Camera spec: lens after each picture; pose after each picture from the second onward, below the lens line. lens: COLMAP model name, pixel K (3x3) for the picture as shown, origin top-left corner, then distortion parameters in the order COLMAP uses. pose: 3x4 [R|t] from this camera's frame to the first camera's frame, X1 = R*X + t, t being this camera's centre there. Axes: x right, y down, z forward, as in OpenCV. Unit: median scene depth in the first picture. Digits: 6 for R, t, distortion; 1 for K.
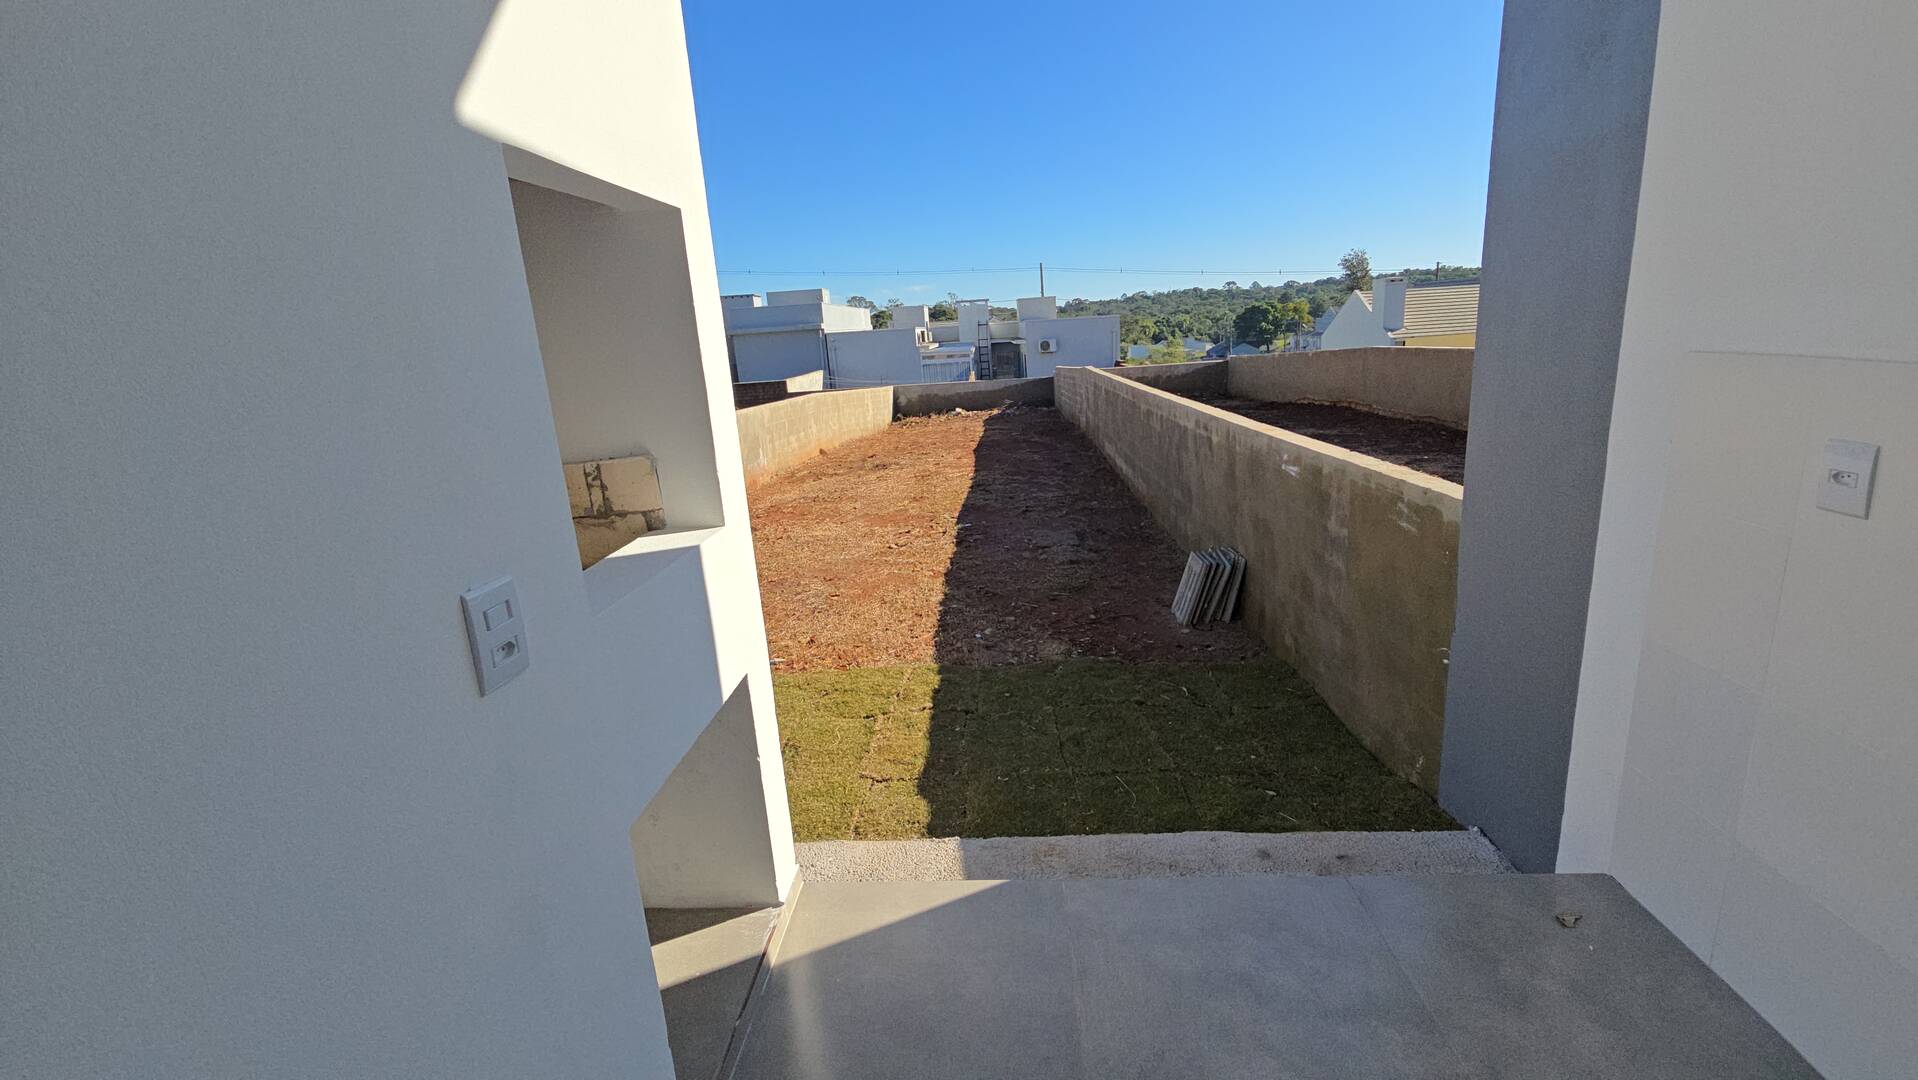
lens RADIAL K [[776.6, 0, 977.4], [0, 776.6, 523.9], [0, 0, 1]] dist [0.005337, -0.006312]
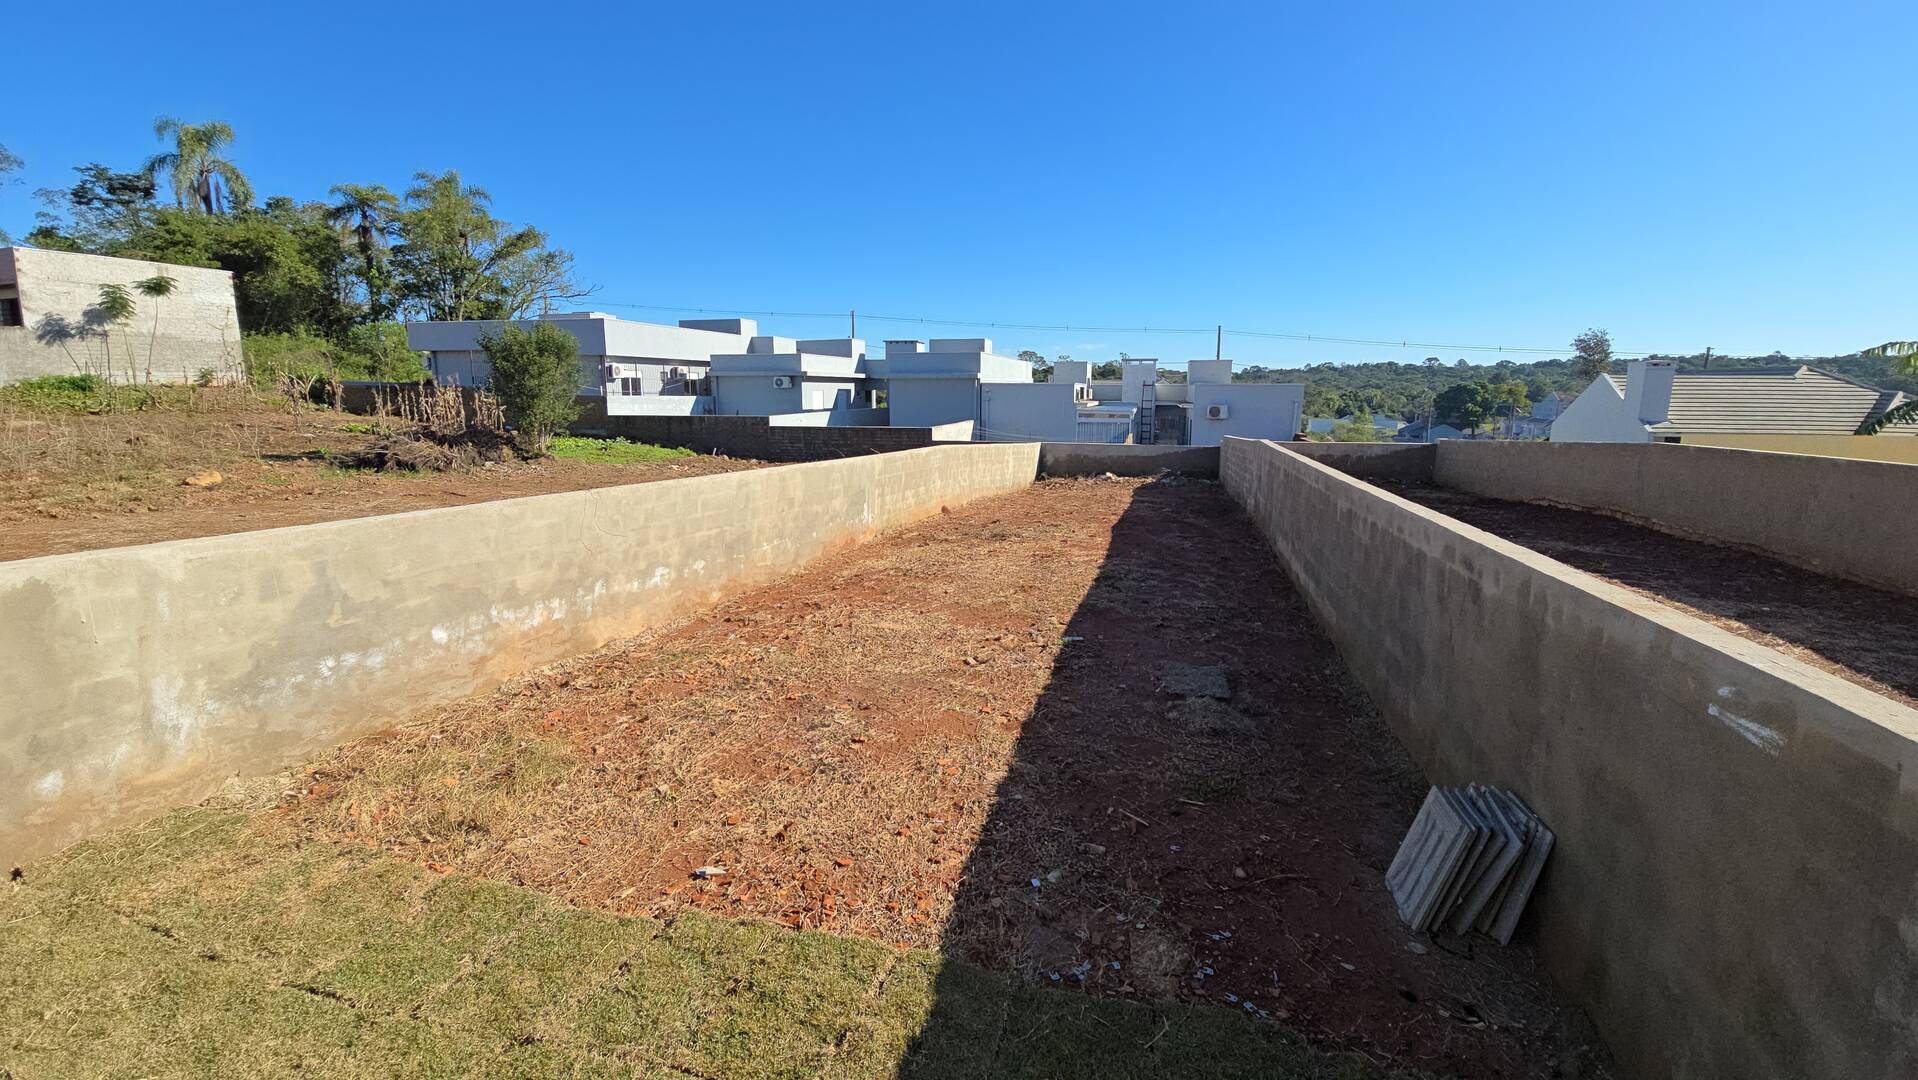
lens RADIAL K [[776.6, 0, 968.2], [0, 776.6, 528.1], [0, 0, 1]] dist [0.005337, -0.006312]
pose [[0.973337, 0.100948, -0.205974, 0.007275], [-0.113798, 0.992168, -0.051494, -0.013951], [0.199163, 0.073561, 0.977202, 0.061477]]
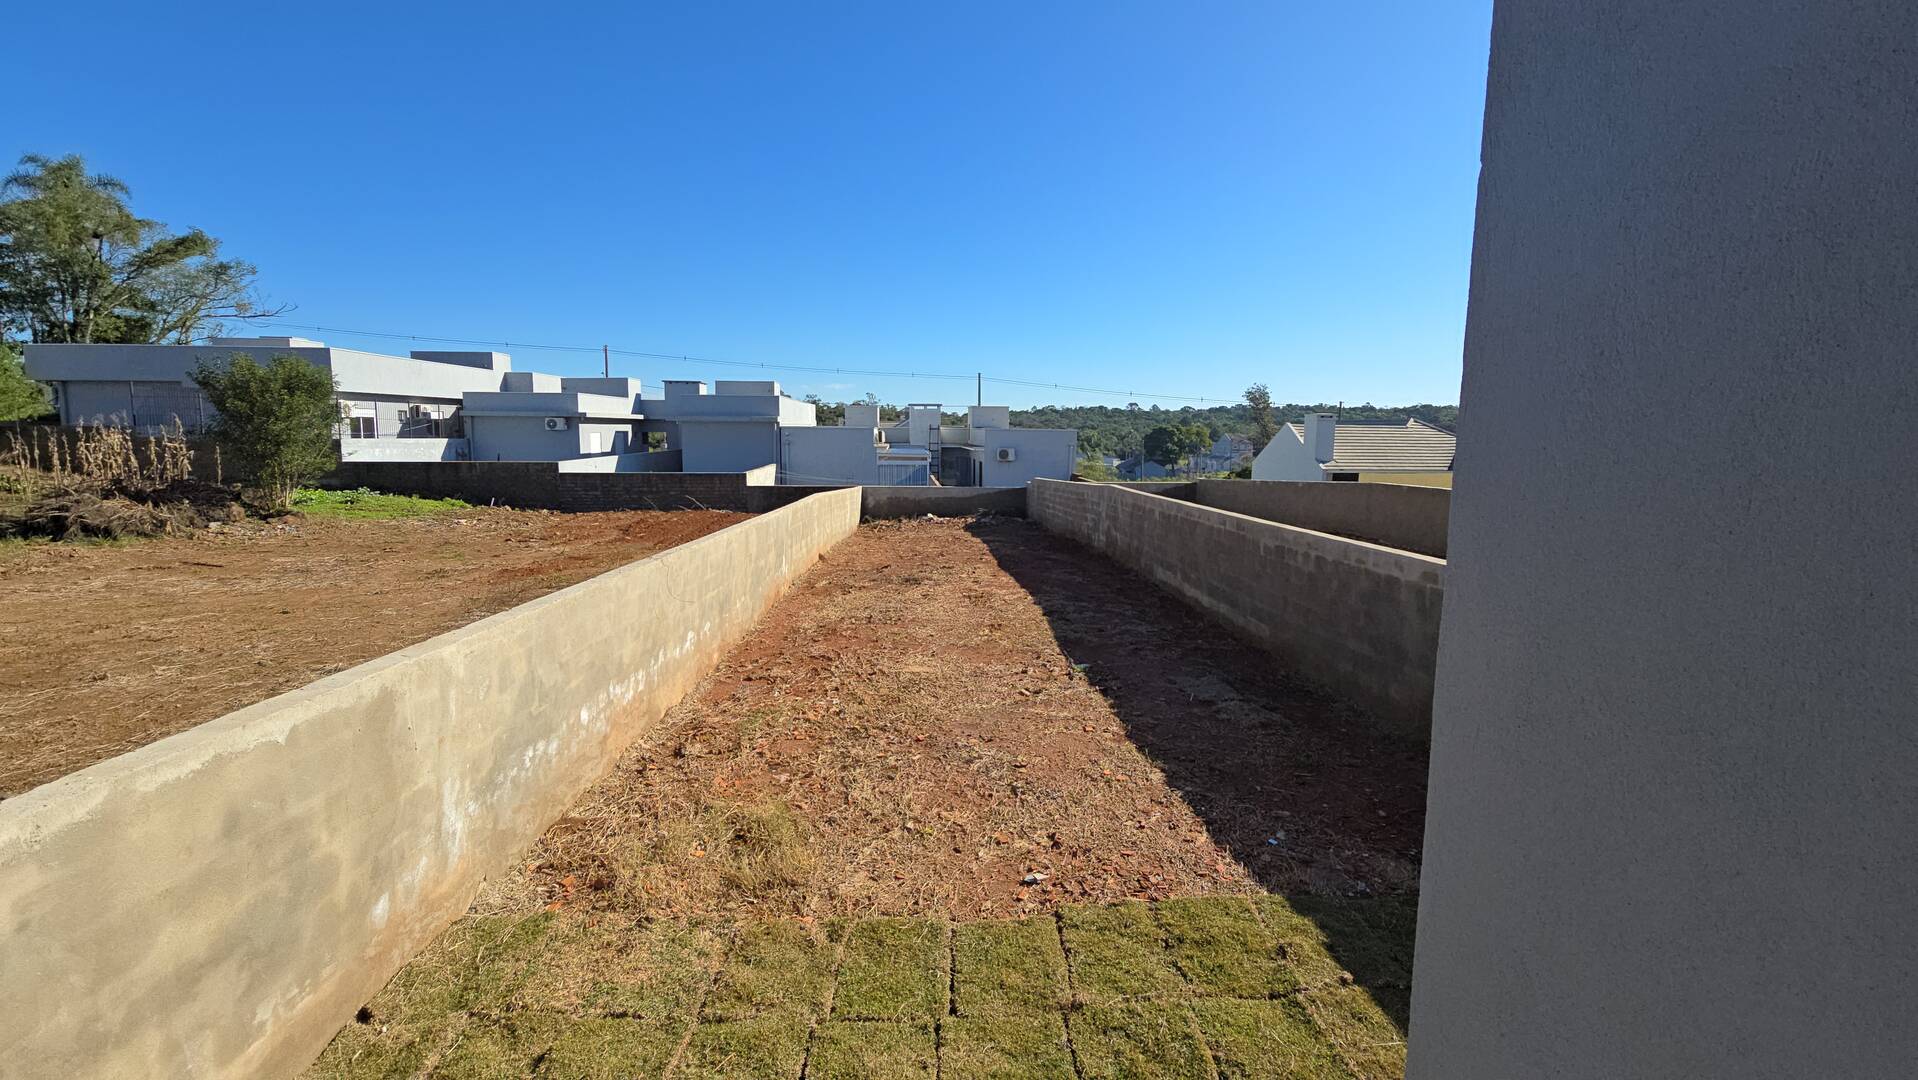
lens RADIAL K [[776.6, 0, 965.4], [0, 776.6, 531.9], [0, 0, 1]] dist [0.005337, -0.006312]
pose [[0.992520, 0.056952, 0.107984, -0.065135], [-0.043861, 0.991811, -0.119948, -0.009587], [-0.113931, 0.114315, 0.986890, 0.034209]]
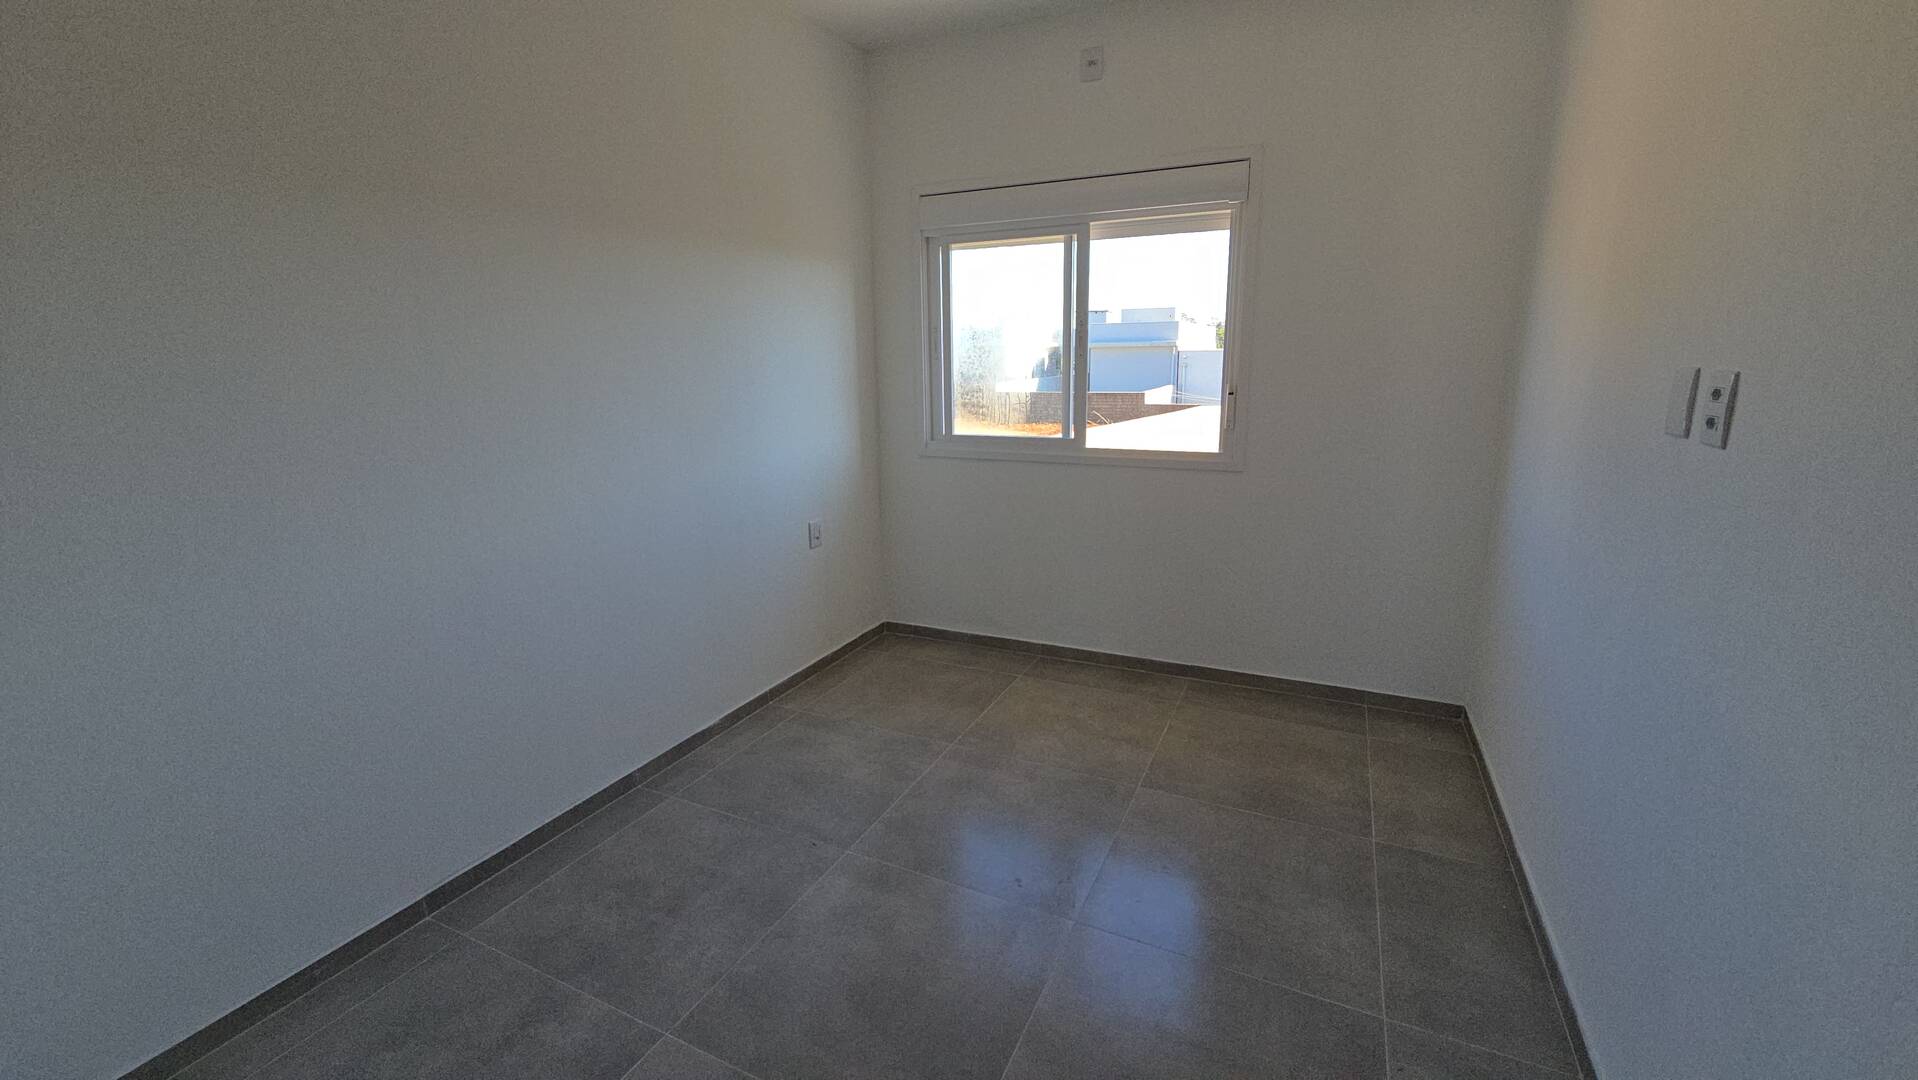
lens RADIAL K [[776.6, 0, 952.8], [0, 776.6, 526.1], [0, 0, 1]] dist [0.005337, -0.006312]
pose [[0.916643, 0.129702, -0.378078, -0.049637], [-0.135250, 0.990739, 0.011968, 0.017867], [0.376129, 0.040165, 0.925696, -0.071855]]
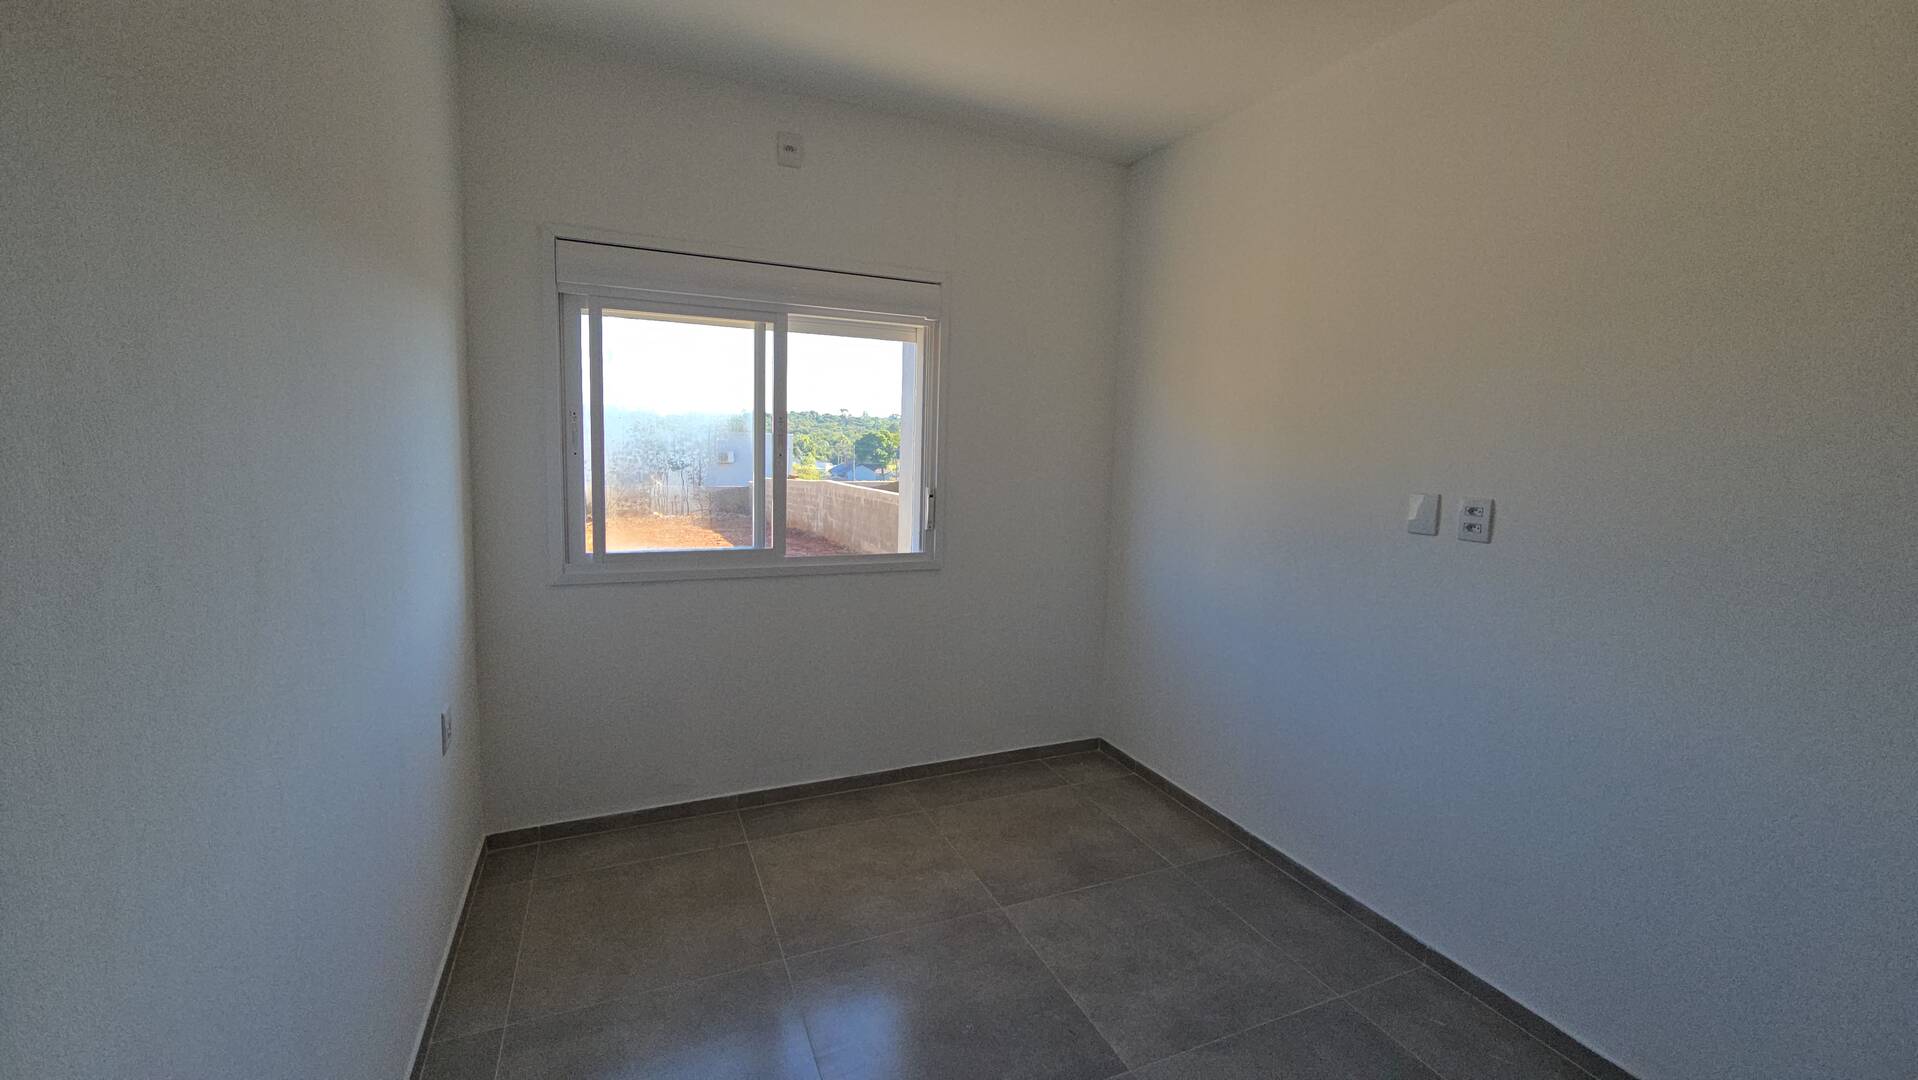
lens RADIAL K [[776.6, 0, 957.0], [0, 776.6, 528.6], [0, 0, 1]] dist [0.005337, -0.006312]
pose [[0.895061, 0.035500, 0.444528, -0.095769], [0.026797, 0.990744, -0.133076, 0.015842], [-0.445137, 0.131023, 0.885825, -0.061354]]
